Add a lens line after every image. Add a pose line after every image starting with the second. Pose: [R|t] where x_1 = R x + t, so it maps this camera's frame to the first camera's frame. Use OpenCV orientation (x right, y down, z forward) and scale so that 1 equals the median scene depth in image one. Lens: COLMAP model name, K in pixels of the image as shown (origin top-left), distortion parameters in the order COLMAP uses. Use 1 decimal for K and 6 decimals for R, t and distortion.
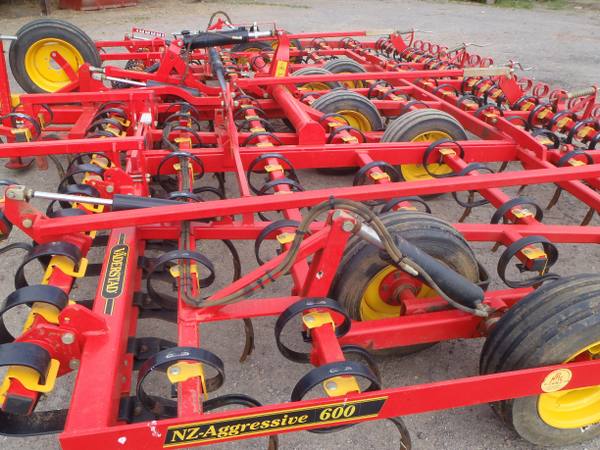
lens RADIAL K [[501.7, 0, 300.0], [0, 501.7, 225.0], [0, 0, 1]] dist [-0.073909, 0.056656]
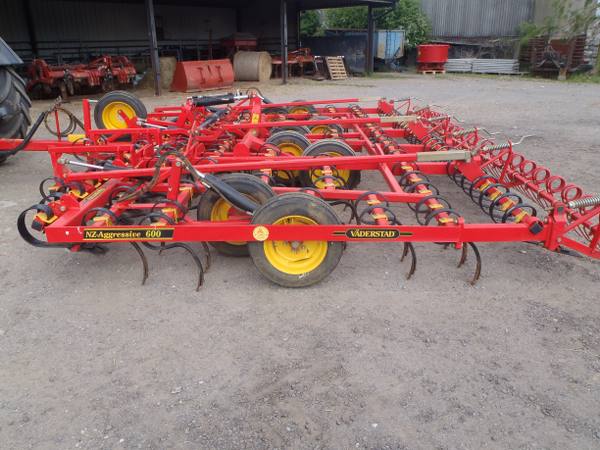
lens RADIAL K [[501.7, 0, 300.0], [0, 501.7, 225.0], [0, 0, 1]] dist [-0.073909, 0.056656]
pose [[0.976543, 0.030834, -0.213104, 0.454977], [-0.062770, 0.987473, -0.144763, 0.229879], [0.205971, 0.154744, 0.966246, -0.414202]]
